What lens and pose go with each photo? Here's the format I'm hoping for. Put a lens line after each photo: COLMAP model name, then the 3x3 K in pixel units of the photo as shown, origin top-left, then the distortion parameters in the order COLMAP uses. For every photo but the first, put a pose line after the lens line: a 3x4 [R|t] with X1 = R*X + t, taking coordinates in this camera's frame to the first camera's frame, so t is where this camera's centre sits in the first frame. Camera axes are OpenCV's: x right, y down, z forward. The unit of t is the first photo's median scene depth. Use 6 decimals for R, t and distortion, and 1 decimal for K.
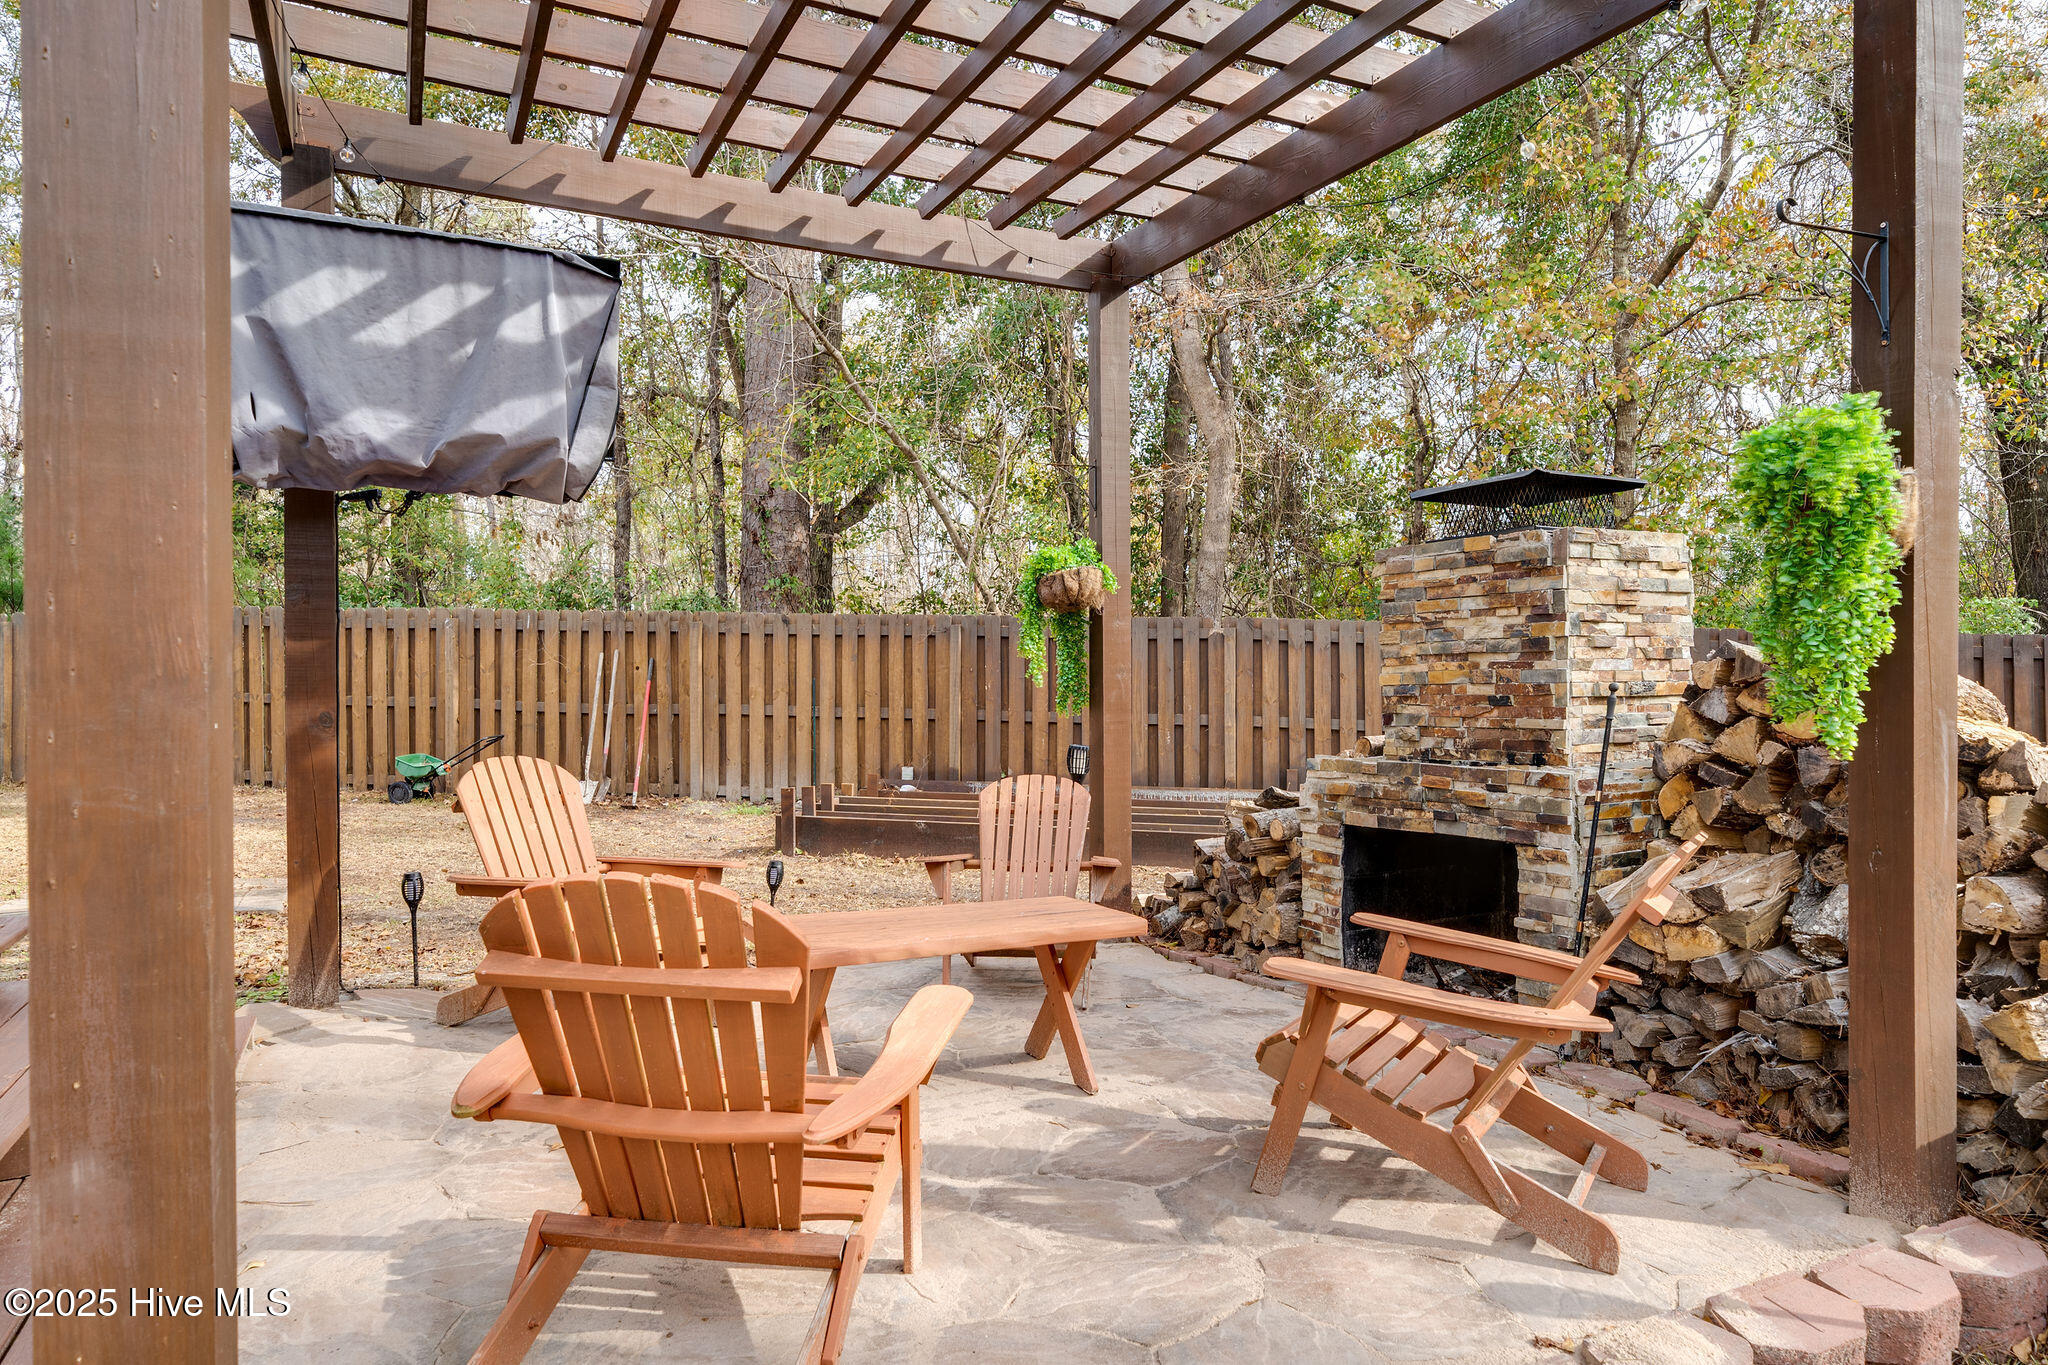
lens RADIAL K [[1100.6, 0, 1021.2], [0, 1100.6, 683.7], [0, 0, 1]] dist [-0.001460, -0.000203]
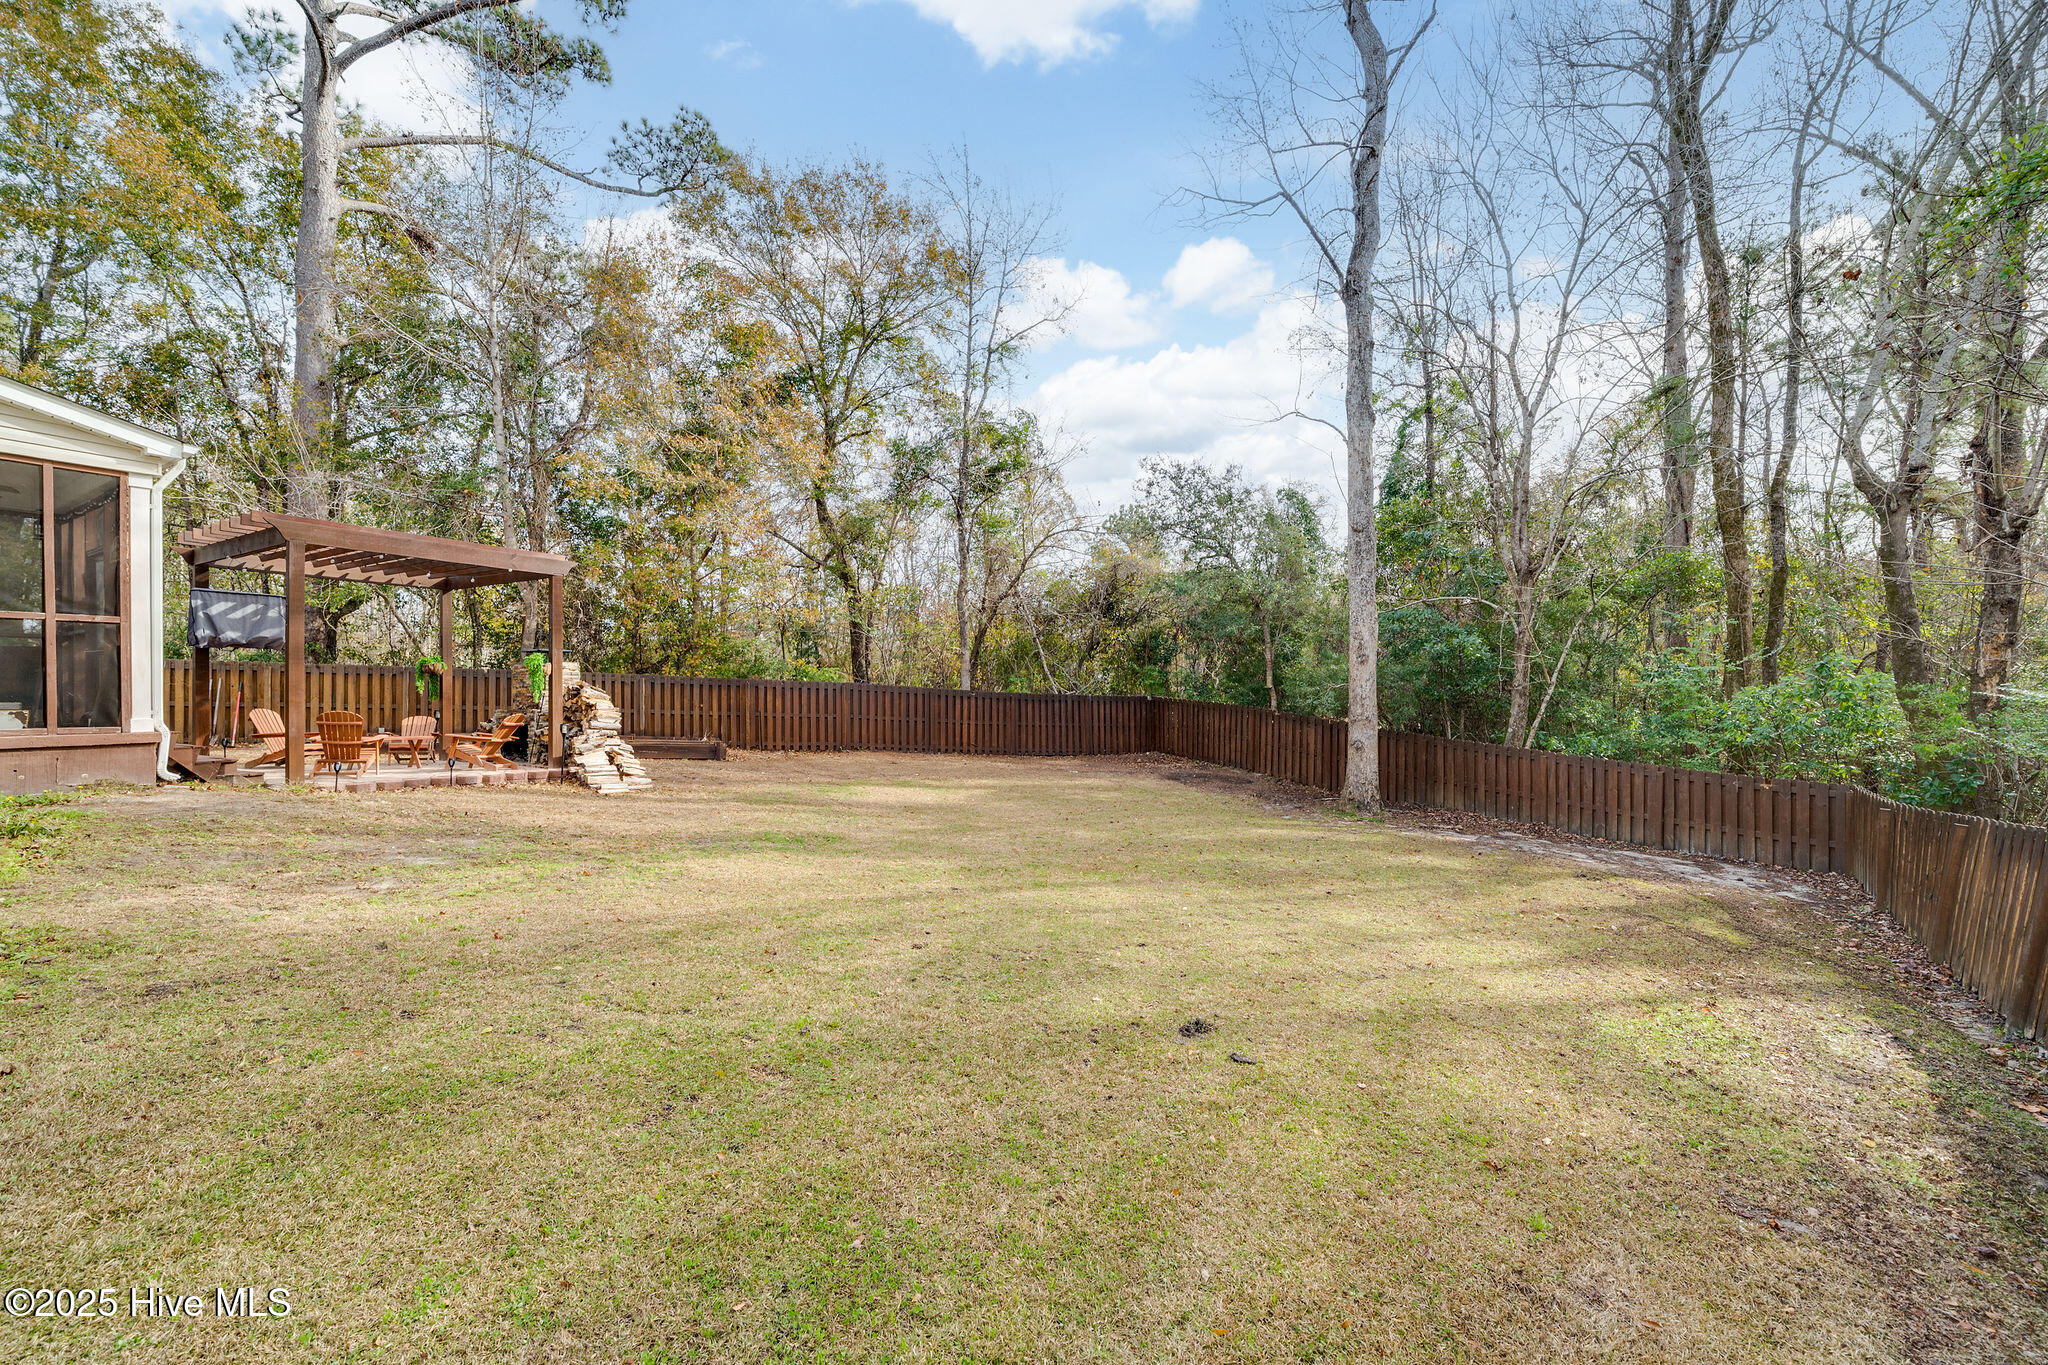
lens RADIAL K [[823.7, 0, 1022.3], [0, 823.7, 693.4], [0, 0, 1]] dist [-0.000695, -0.000028]
pose [[0.850651, 0.008622, 0.525660, 0.292596], [-0.004706, 0.999950, -0.008786, 0.016152], [-0.525710, 0.005000, 0.850649, -2.620564]]
